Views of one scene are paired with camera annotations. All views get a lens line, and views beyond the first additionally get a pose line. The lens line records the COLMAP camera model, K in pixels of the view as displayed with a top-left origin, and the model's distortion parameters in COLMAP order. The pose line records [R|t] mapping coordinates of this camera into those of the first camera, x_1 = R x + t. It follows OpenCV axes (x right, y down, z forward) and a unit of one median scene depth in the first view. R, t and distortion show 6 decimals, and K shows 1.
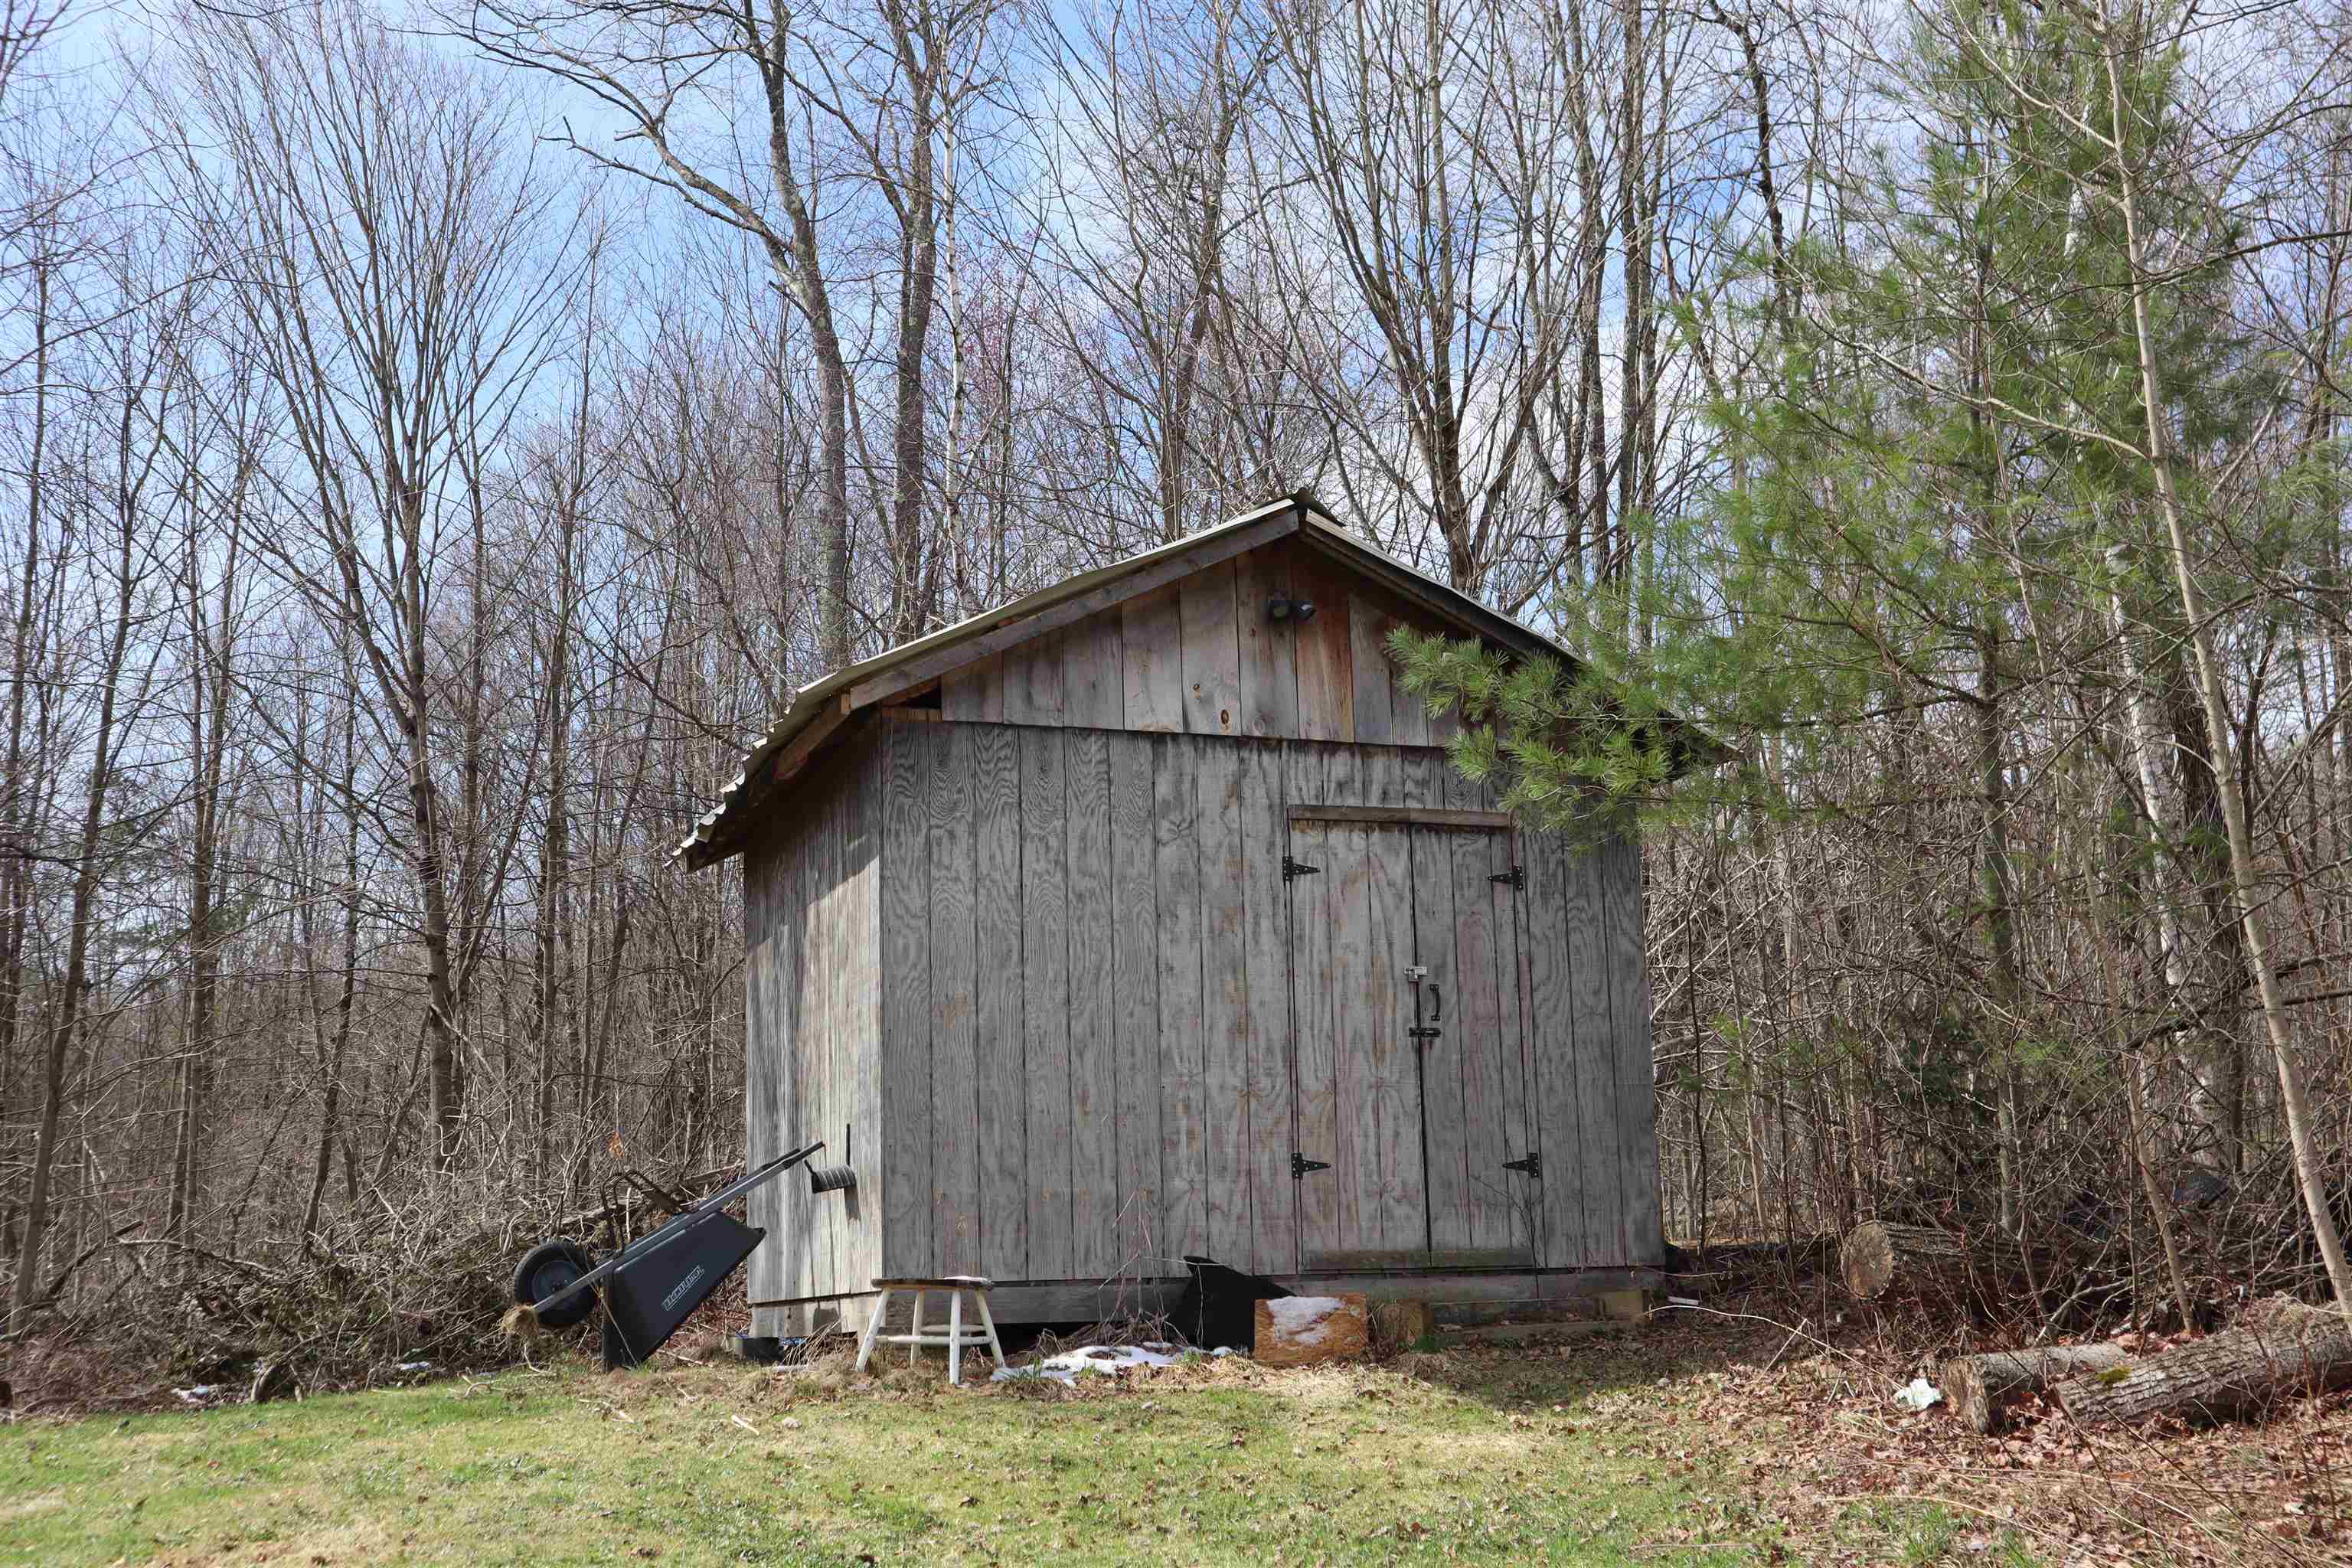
lens RADIAL K [[2573.1, 0, 1176.0], [0, 2573.1, 784.0], [0, 0, 1]] dist [-0.004896, -0.002934]
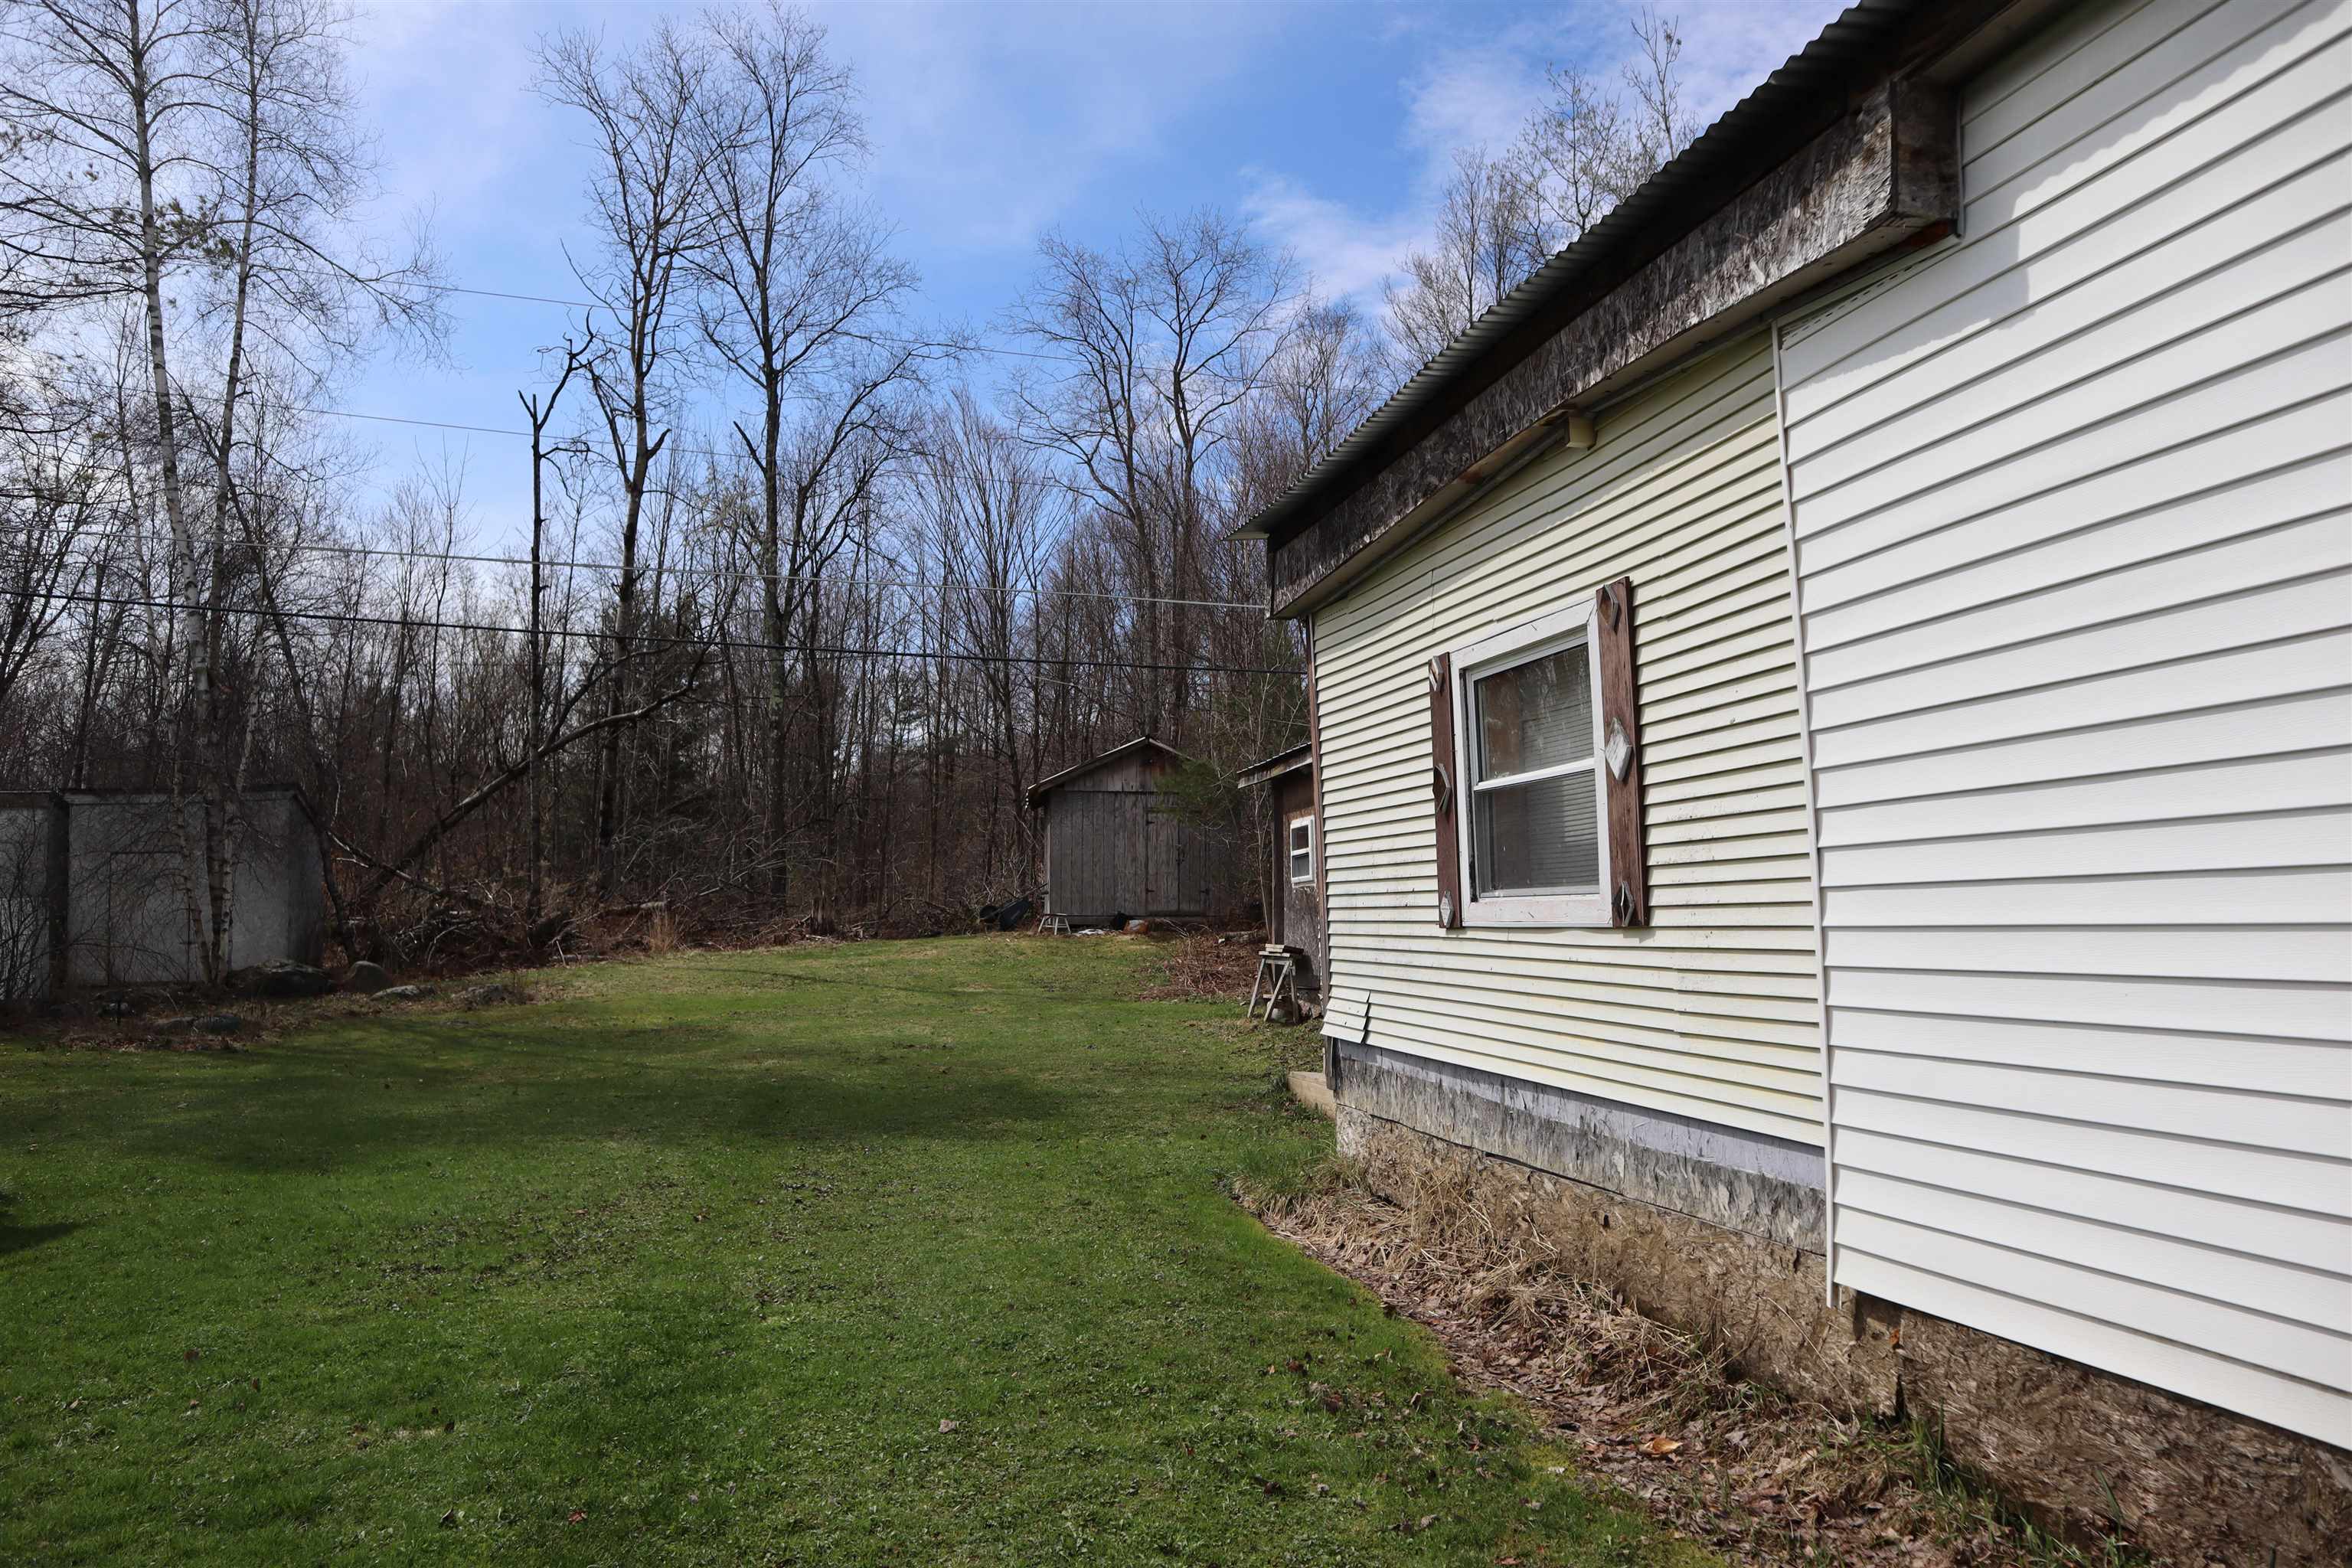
lens RADIAL K [[1625.4, 0, 1173.0], [0, 1625.4, 769.4], [0, 0, 1]] dist [-0.159510, 0.137028]
pose [[0.973471, 0.001212, -0.228808, 0.708456], [0.020562, 0.995477, 0.092755, -0.306940], [0.227885, -0.094999, 0.969043, -1.615037]]
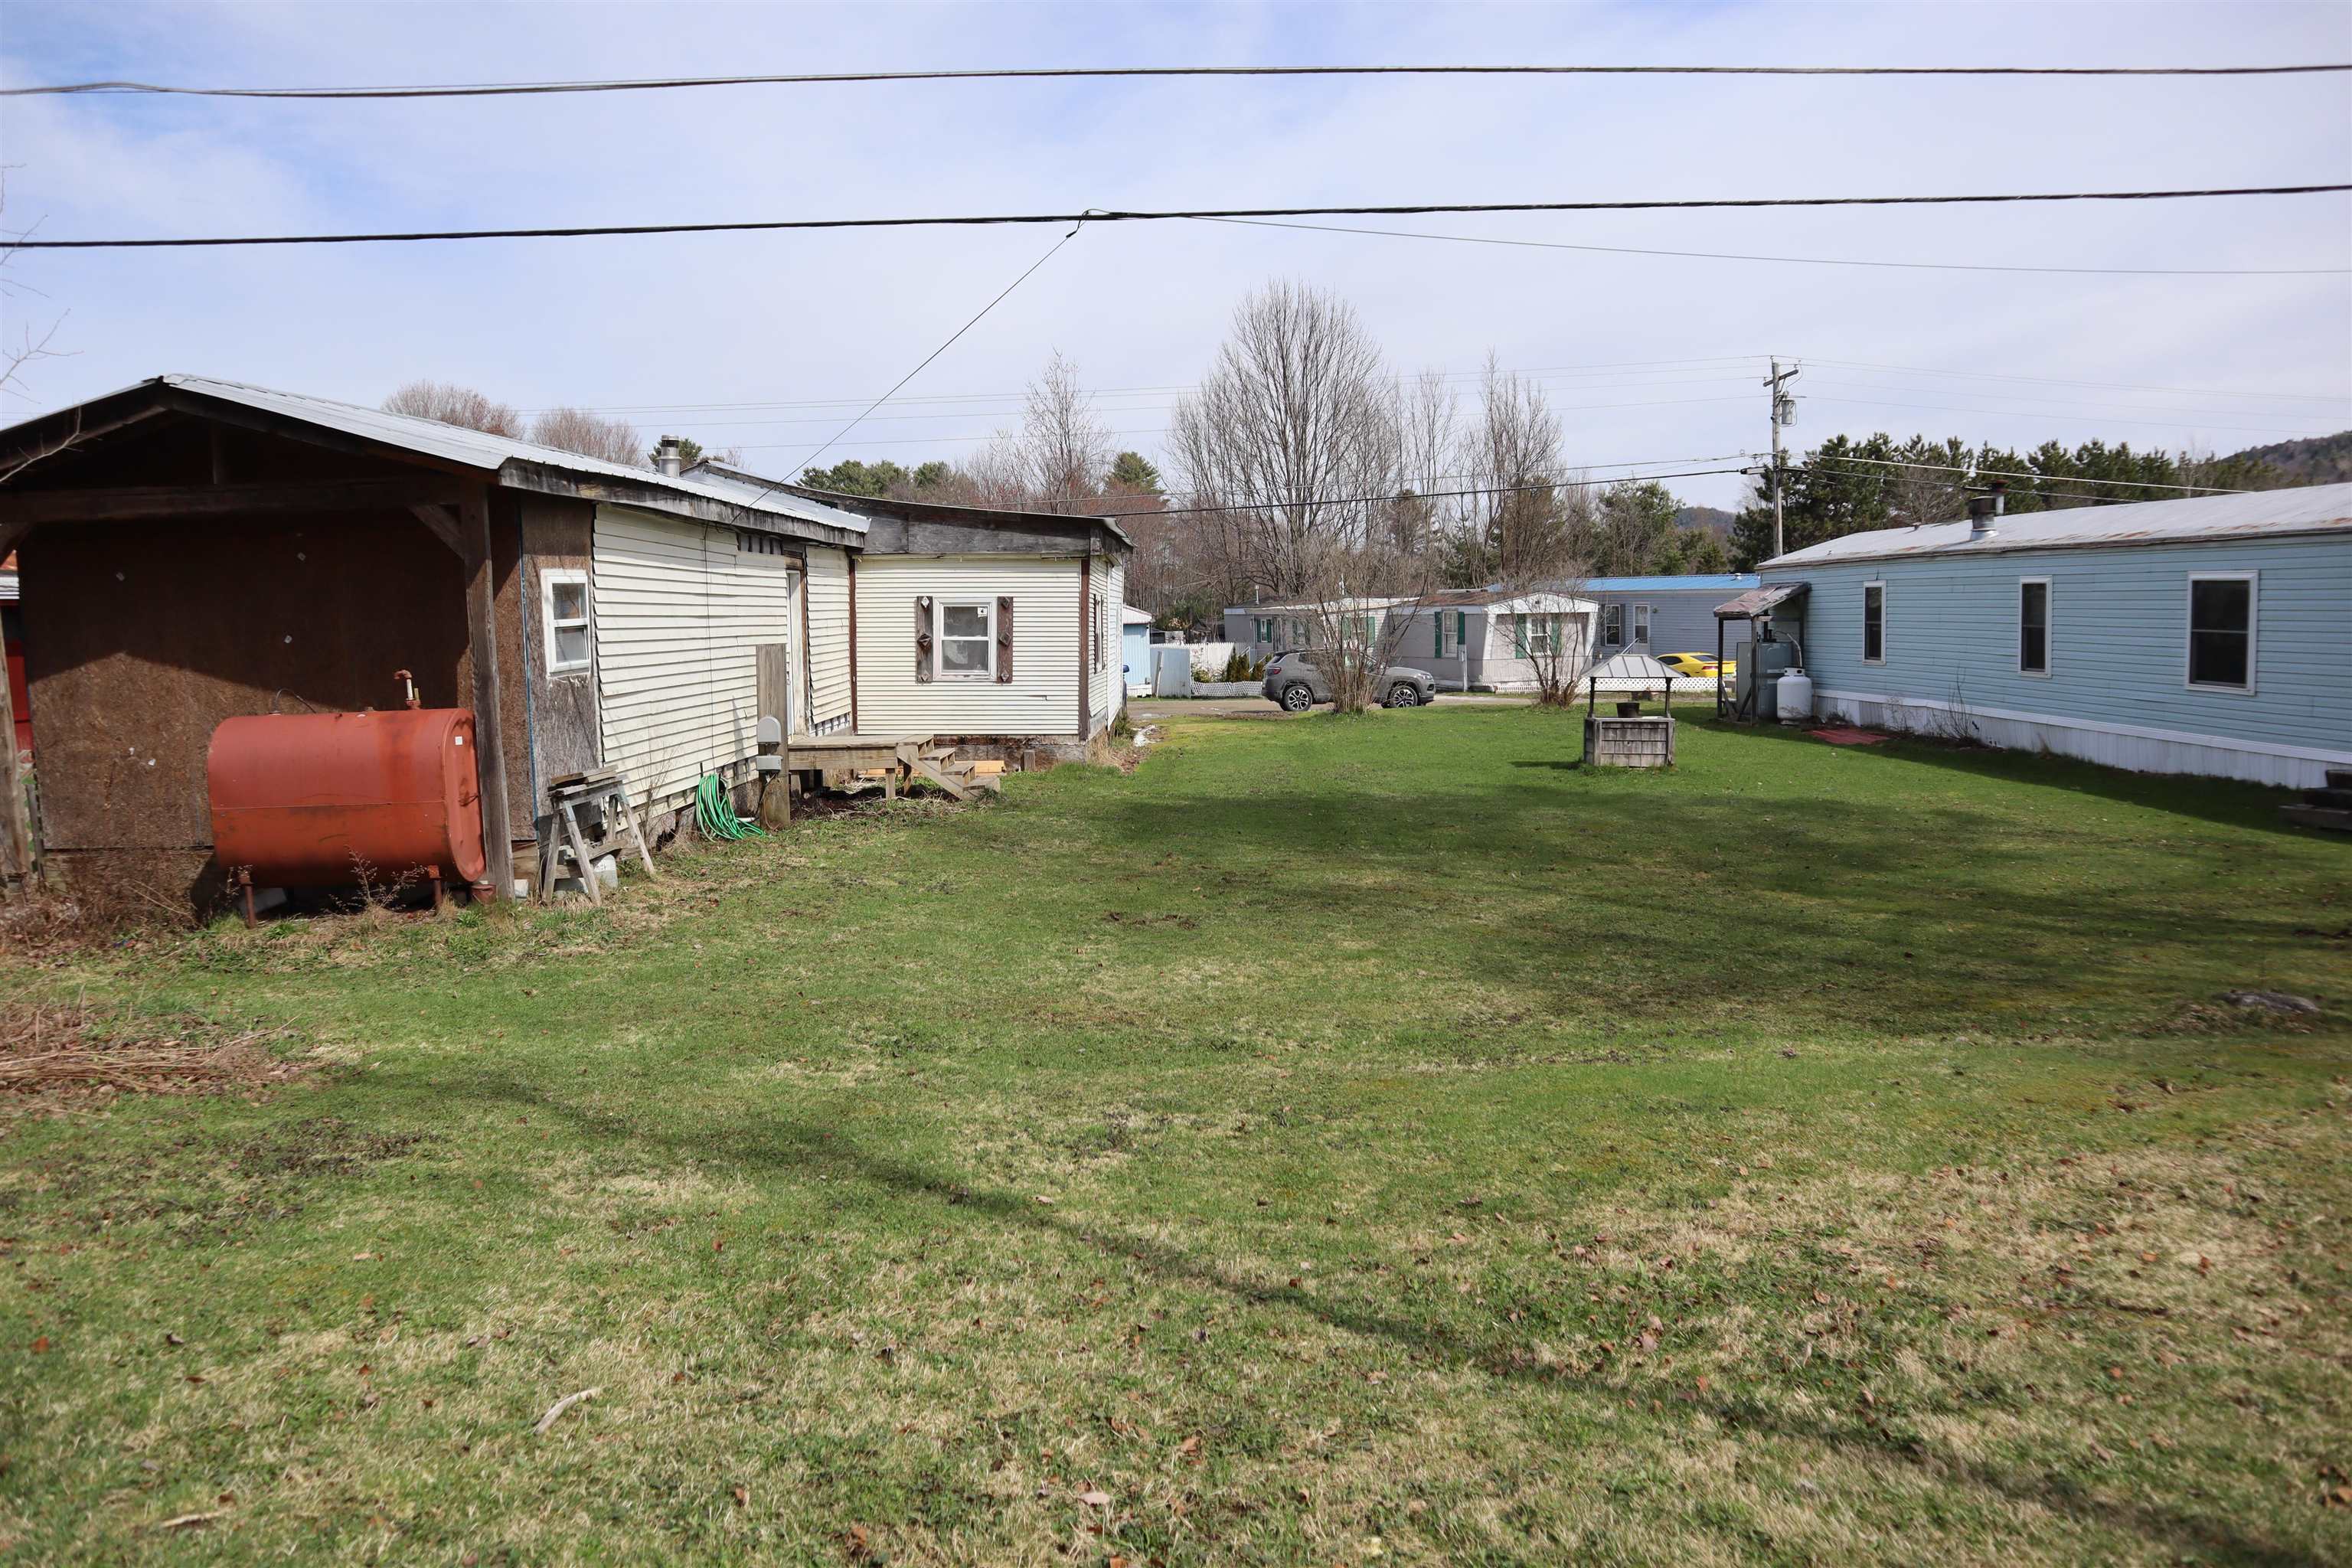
lens RADIAL K [[1625.4, 0, 1173.0], [0, 1625.4, 769.4], [0, 0, 1]] dist [-0.159510, 0.137028]
pose [[-0.878869, -0.006337, 0.477021, -0.333509], [-0.053365, 0.994942, -0.085102, 0.077020], [-0.474069, -0.100250, -0.874762, 0.614888]]
